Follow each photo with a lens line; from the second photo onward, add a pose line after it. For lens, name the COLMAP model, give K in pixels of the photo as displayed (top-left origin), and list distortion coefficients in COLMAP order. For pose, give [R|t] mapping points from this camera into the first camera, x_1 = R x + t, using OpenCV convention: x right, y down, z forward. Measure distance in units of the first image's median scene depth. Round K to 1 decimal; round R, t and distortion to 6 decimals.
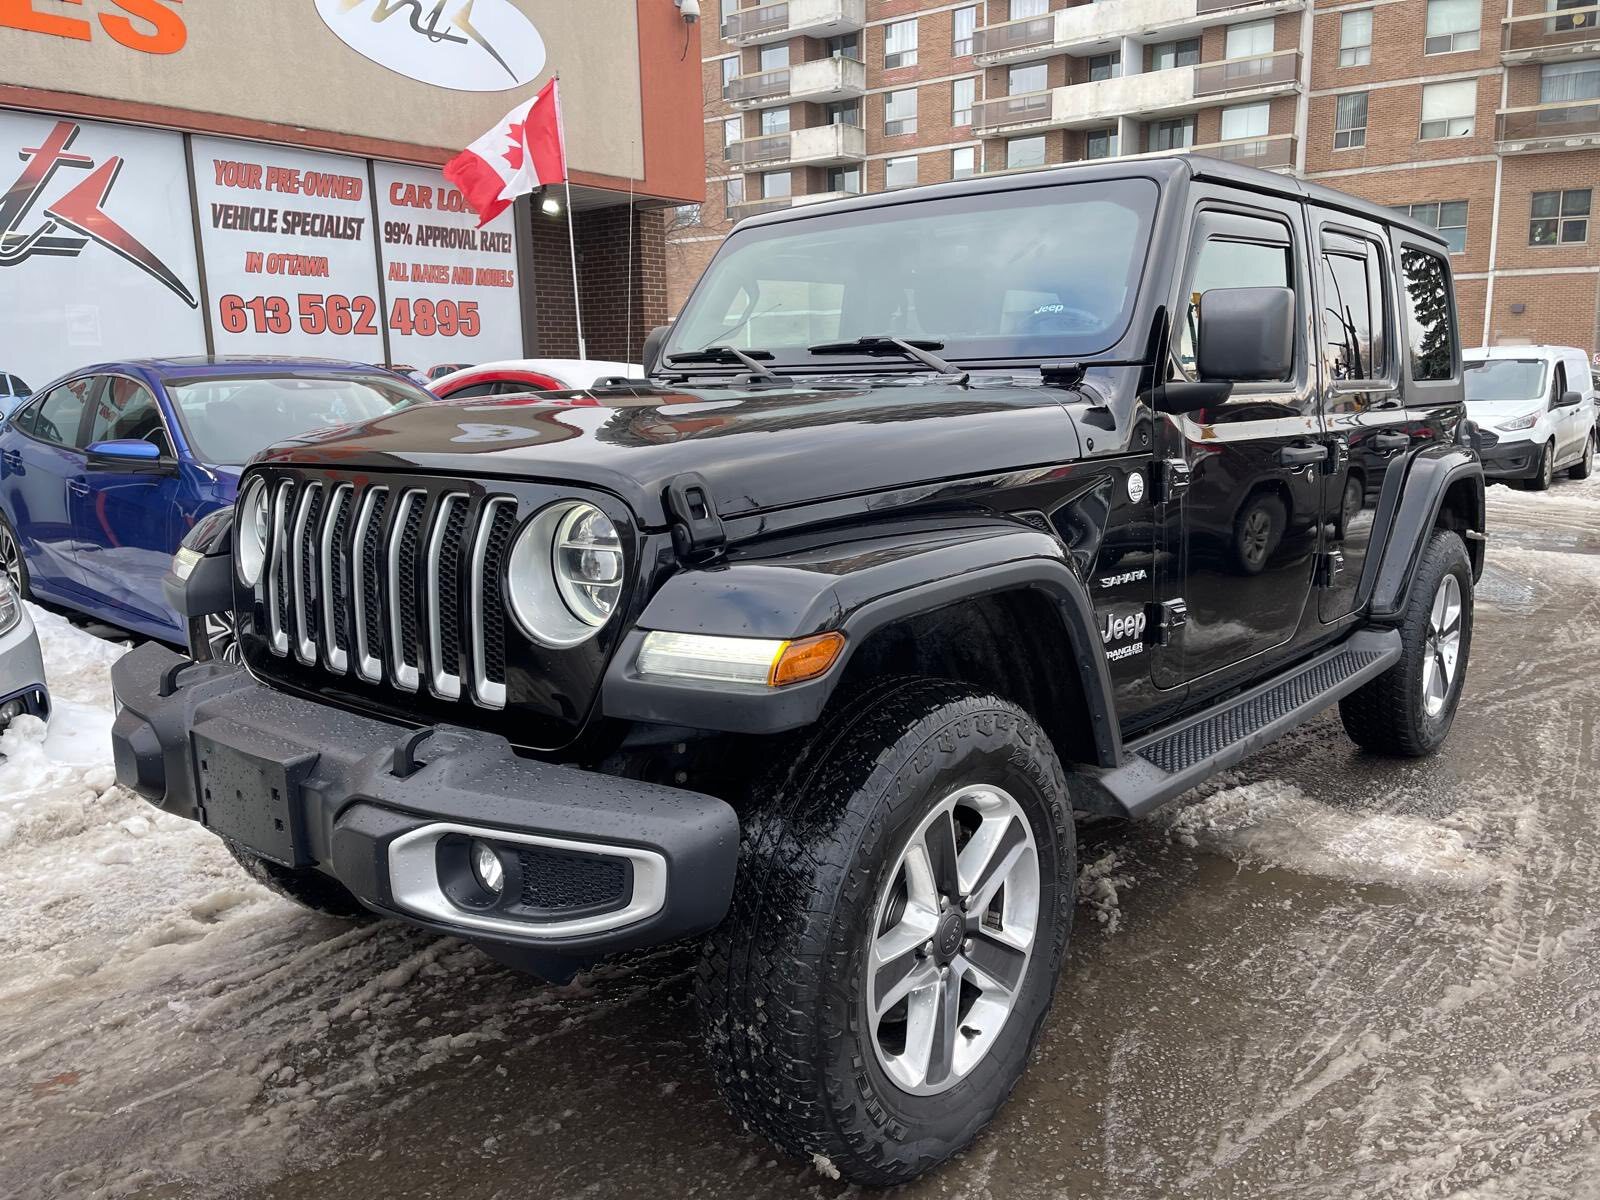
lens RADIAL K [[1211.2, 0, 810.6], [0, 1211.2, 601.2], [0, 0, 1]] dist [0.077965, -0.110474]
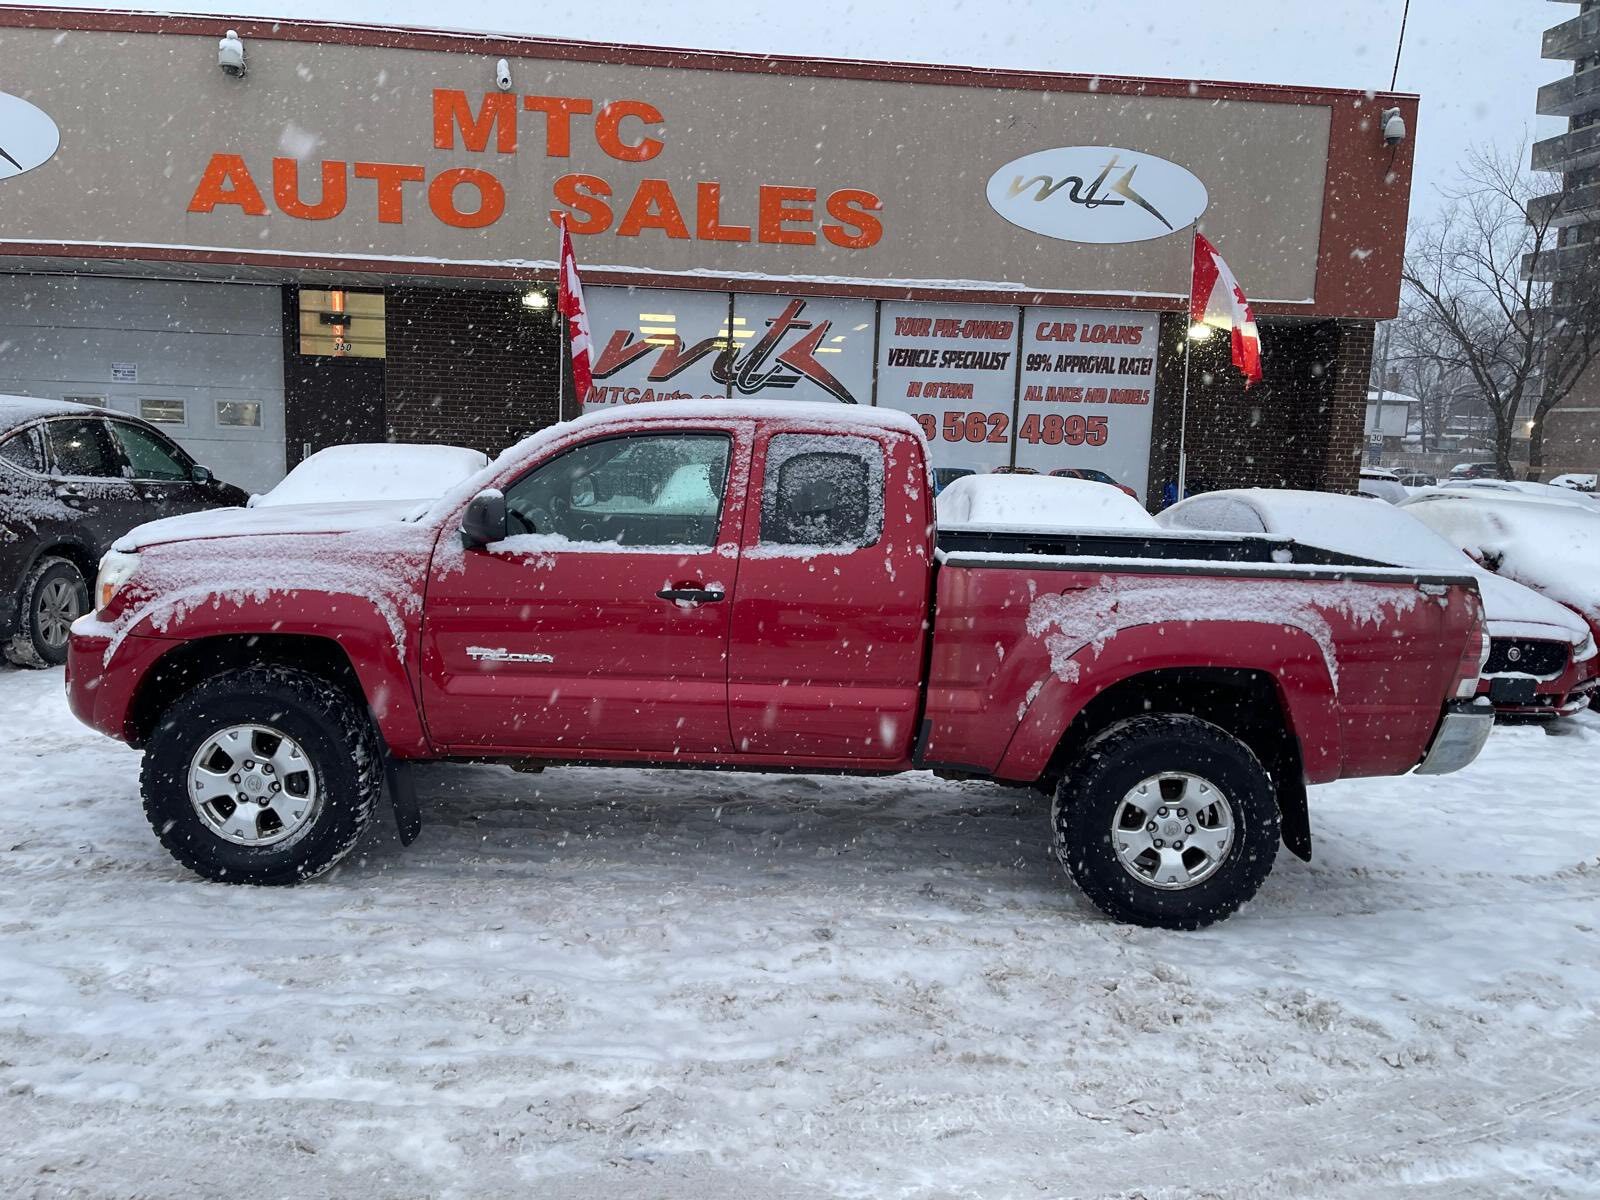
lens RADIAL K [[1210.5, 0, 793.0], [0, 1210.5, 582.4], [0, 0, 1]] dist [0.067968, -0.081871]
pose [[0.672805, 0.132838, -0.727796, 0.420664], [-0.184063, 0.982871, 0.009238, -0.048141], [0.716557, 0.127745, 0.685731, 0.007555]]
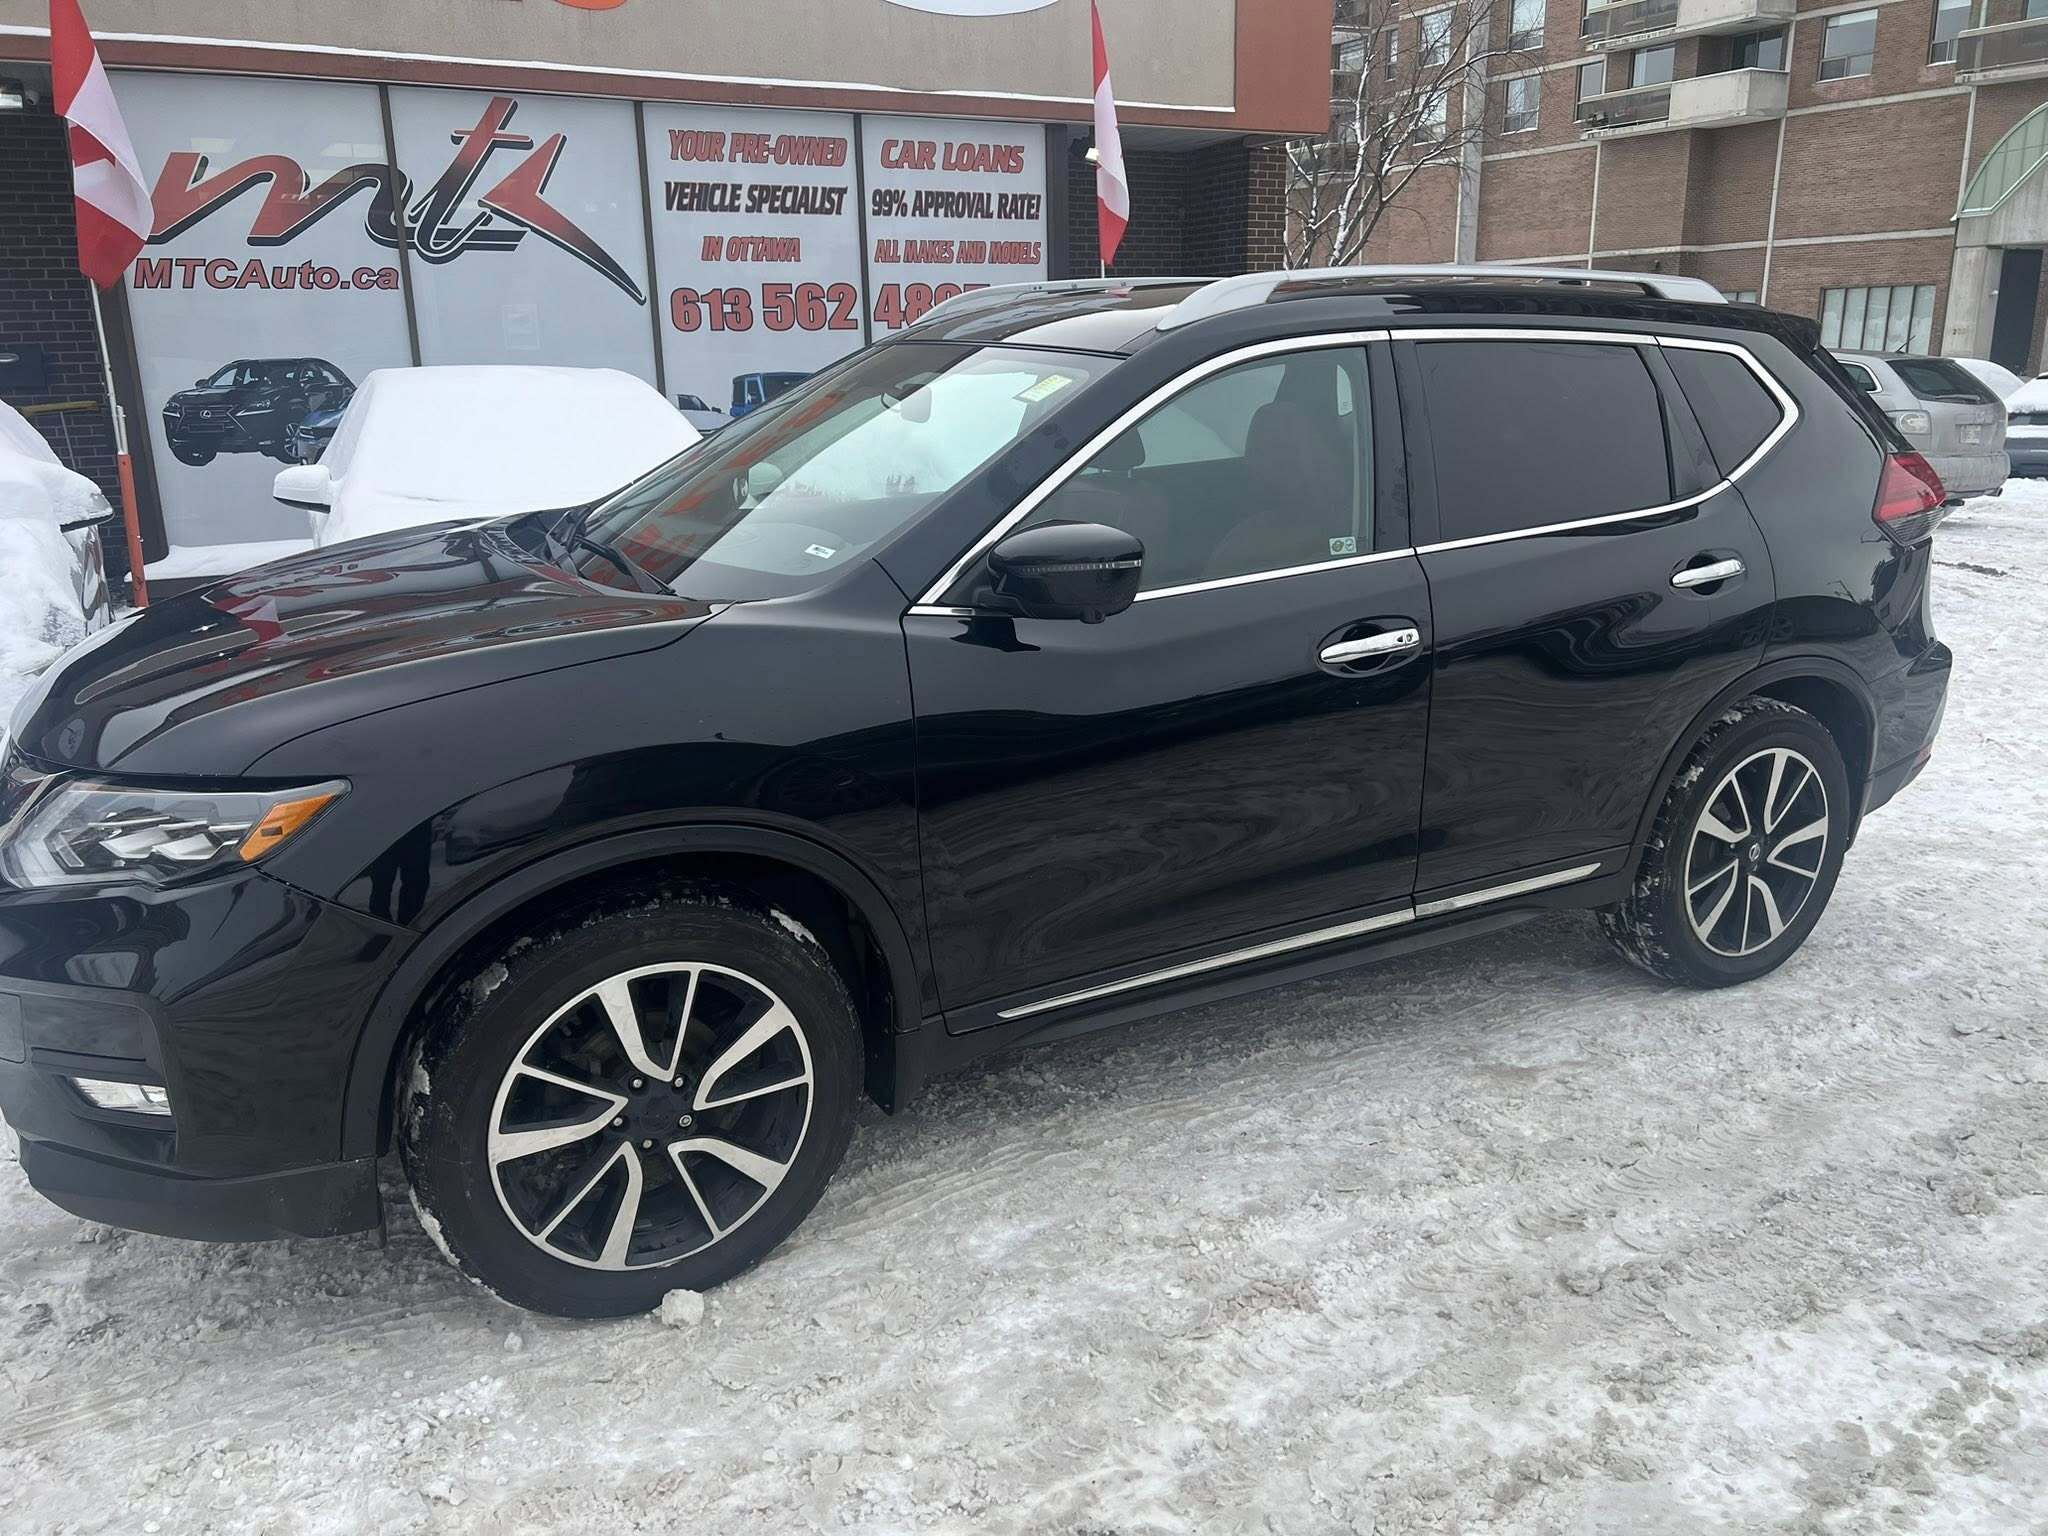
lens RADIAL K [[1532.4, 0, 1027.1], [0, 1532.4, 752.0], [0, 0, 1]] dist [0.045619, -0.046196]
pose [[0.913059, 0.107001, -0.393541, 0.196669], [-0.074339, 0.992468, 0.097372, -0.041310], [0.400996, -0.059651, 0.914136, 0.065673]]
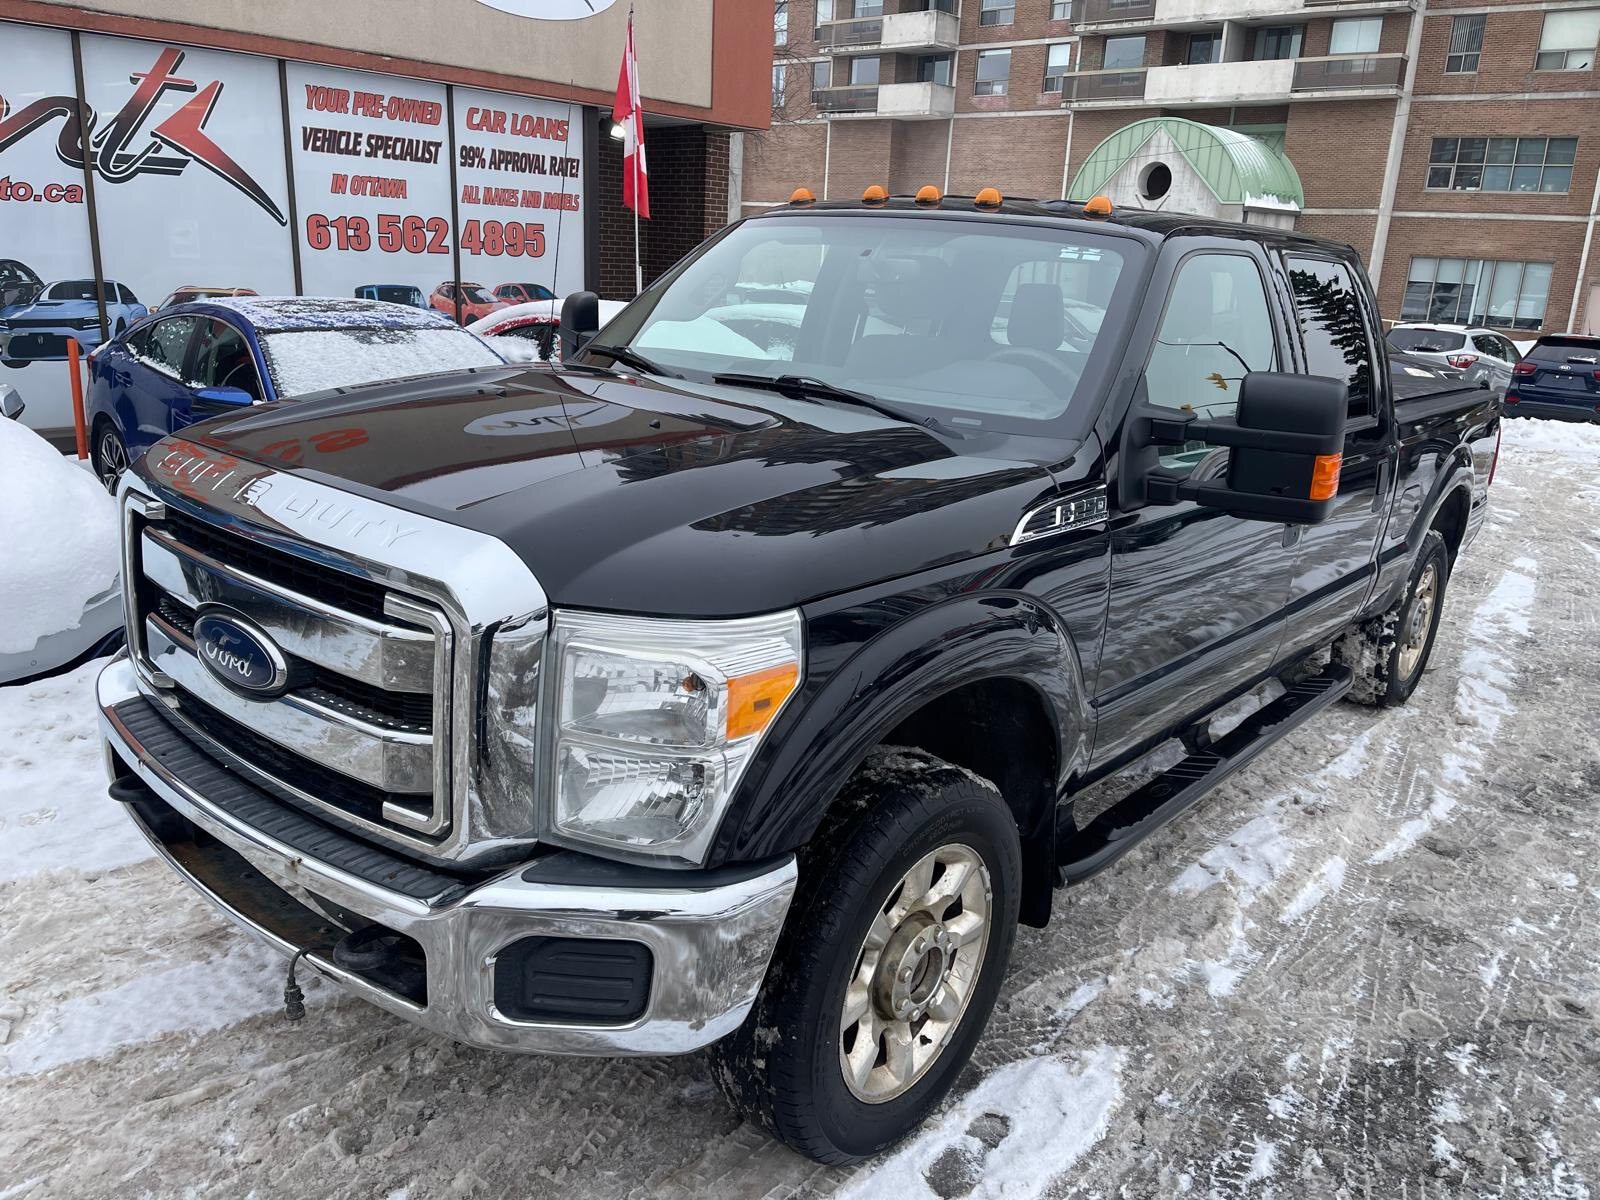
lens RADIAL K [[1203.2, 0, 801.2], [0, 1203.2, 604.9], [0, 0, 1]] dist [0.084159, -0.112645]
pose [[0.995376, 0.081538, -0.050785, 0.031641], [-0.076296, 0.992280, 0.097775, -0.040597], [0.058365, -0.093448, 0.993912, -0.068431]]
